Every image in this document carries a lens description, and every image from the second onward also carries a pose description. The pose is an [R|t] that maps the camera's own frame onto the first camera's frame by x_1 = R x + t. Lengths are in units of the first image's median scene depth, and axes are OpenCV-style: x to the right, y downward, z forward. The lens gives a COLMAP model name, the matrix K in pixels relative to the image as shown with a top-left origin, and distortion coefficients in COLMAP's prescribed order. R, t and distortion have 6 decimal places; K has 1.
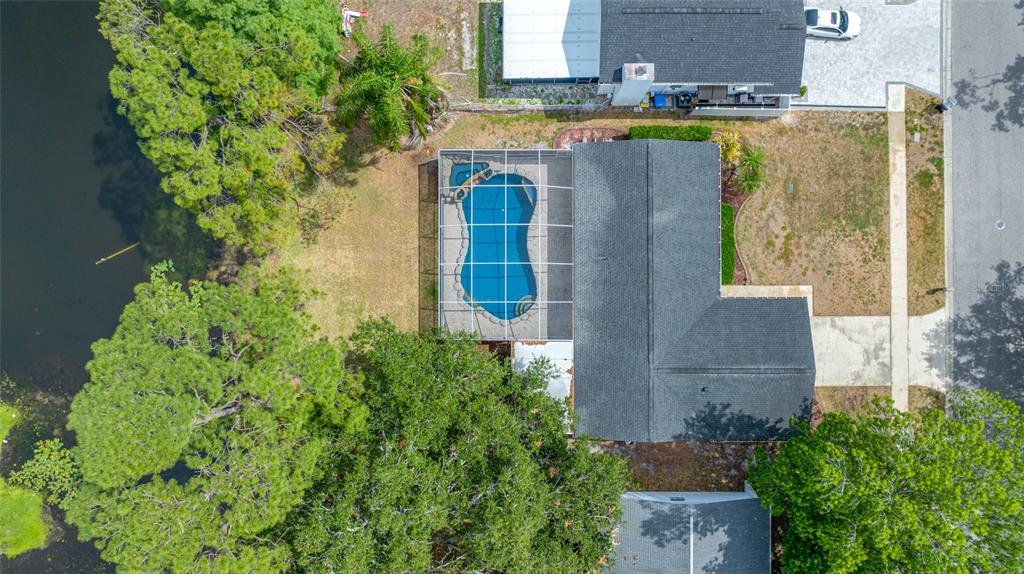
lens RADIAL K [[723.5, 0, 512.0], [0, 723.5, 287.0], [0, 0, 1]] dist [-0.036602, 0.042167]
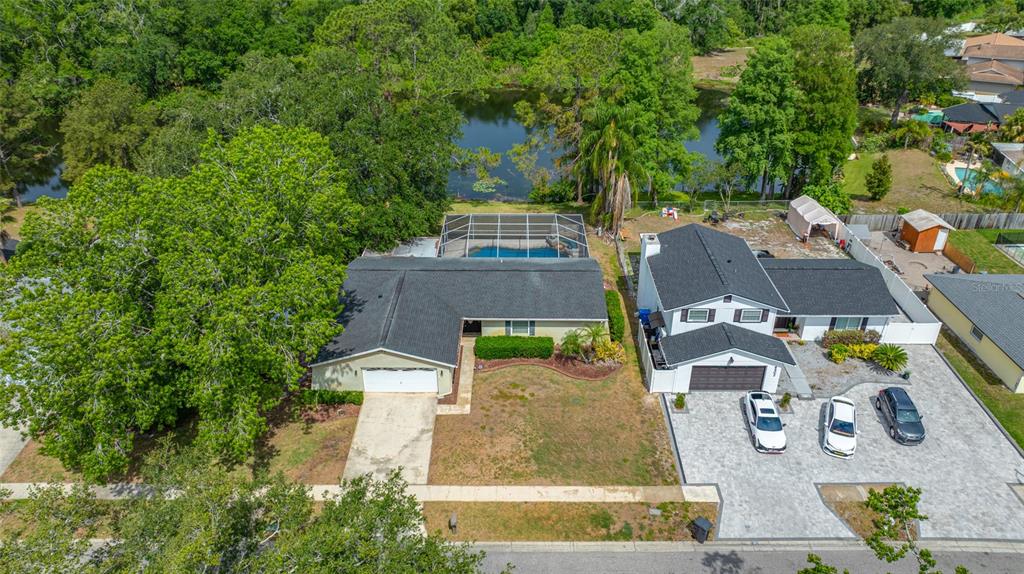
lens RADIAL K [[723.5, 0, 512.0], [0, 723.5, 287.0], [0, 0, 1]] dist [-0.036602, 0.042167]
pose [[-0.005726, 0.493109, -0.869949, 1.118967], [-0.999748, 0.016067, 0.015688, -0.071635], [0.021713, 0.869819, 0.492893, 0.406302]]
